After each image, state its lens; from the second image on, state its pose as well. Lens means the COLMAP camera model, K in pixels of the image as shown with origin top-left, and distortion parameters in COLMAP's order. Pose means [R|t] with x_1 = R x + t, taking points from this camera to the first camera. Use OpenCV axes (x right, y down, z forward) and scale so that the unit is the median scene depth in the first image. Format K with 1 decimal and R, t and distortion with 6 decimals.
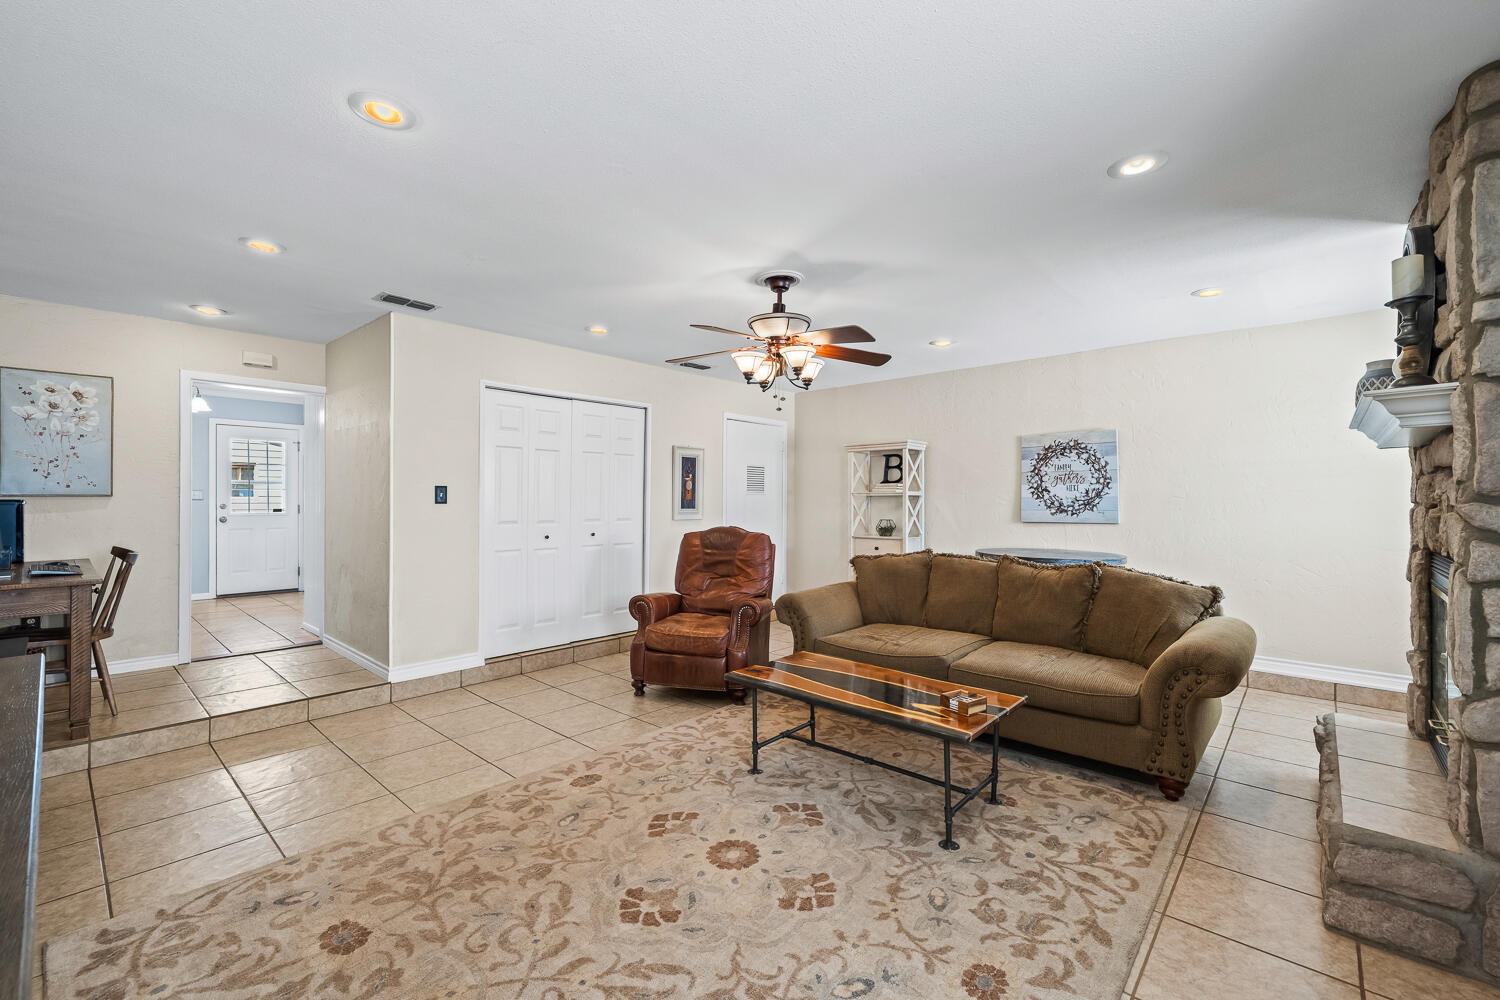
lens RADIAL K [[630.4, 0, 740.5], [0, 630.4, 501.2], [0, 0, 1]] dist [-0.001312, -0.000030]
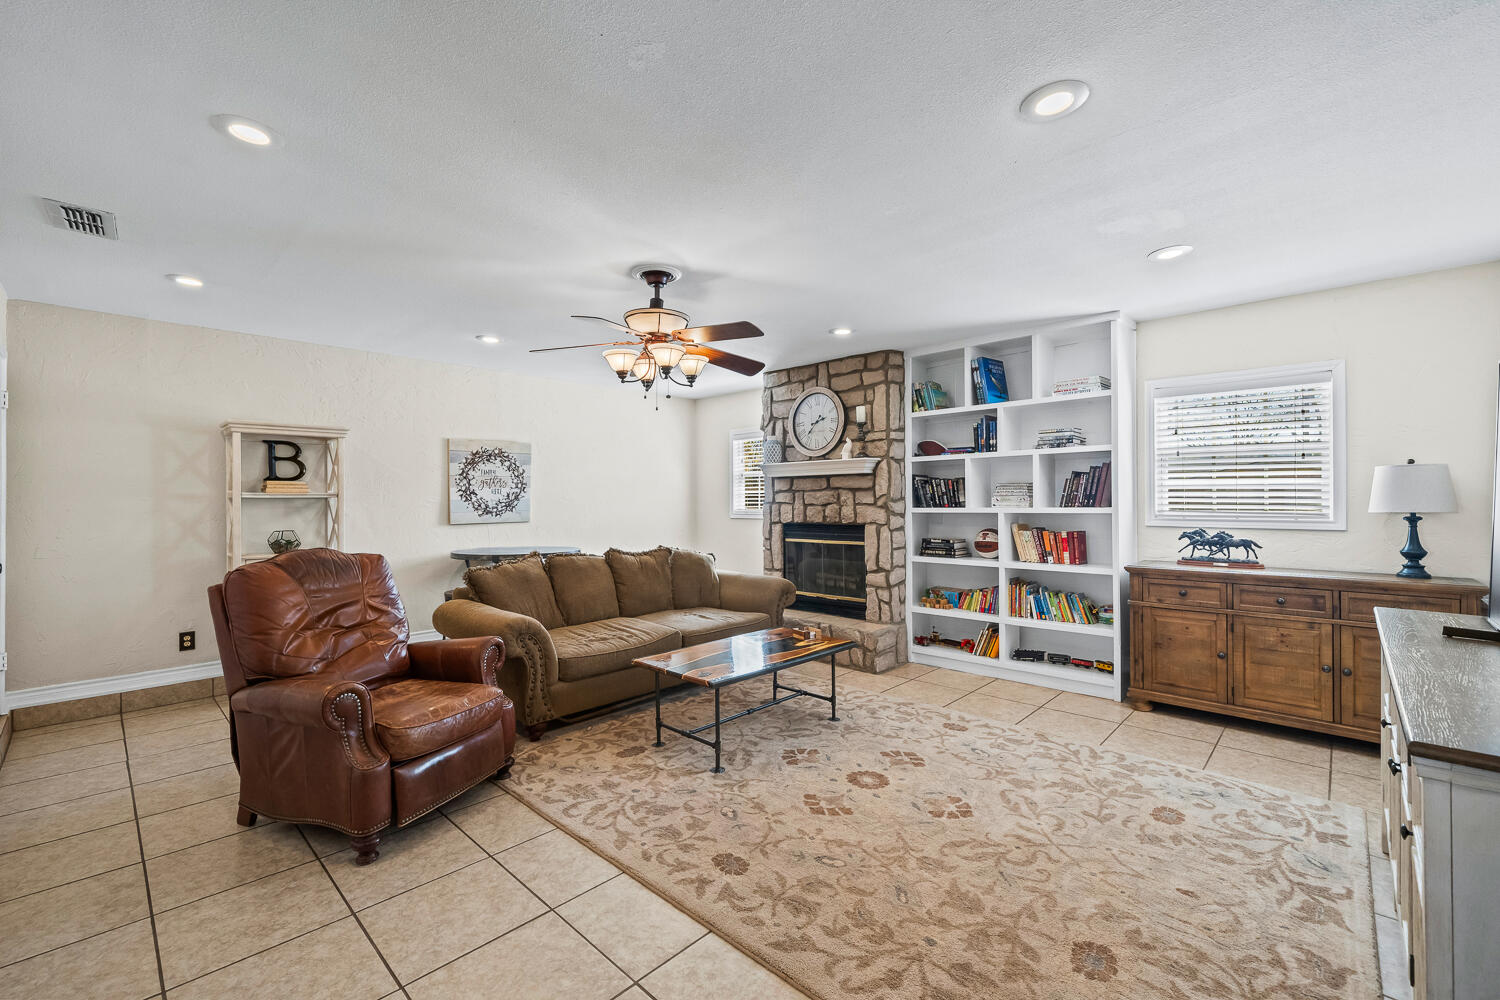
lens RADIAL K [[630.4, 0, 740.5], [0, 630.4, 501.2], [0, 0, 1]] dist [-0.001312, -0.000030]
pose [[0.026161, -0.002929, 0.999653, -0.893452], [0.005361, 0.999982, 0.002790, -0.007213], [-0.999643, 0.005286, 0.026176, 0.842233]]
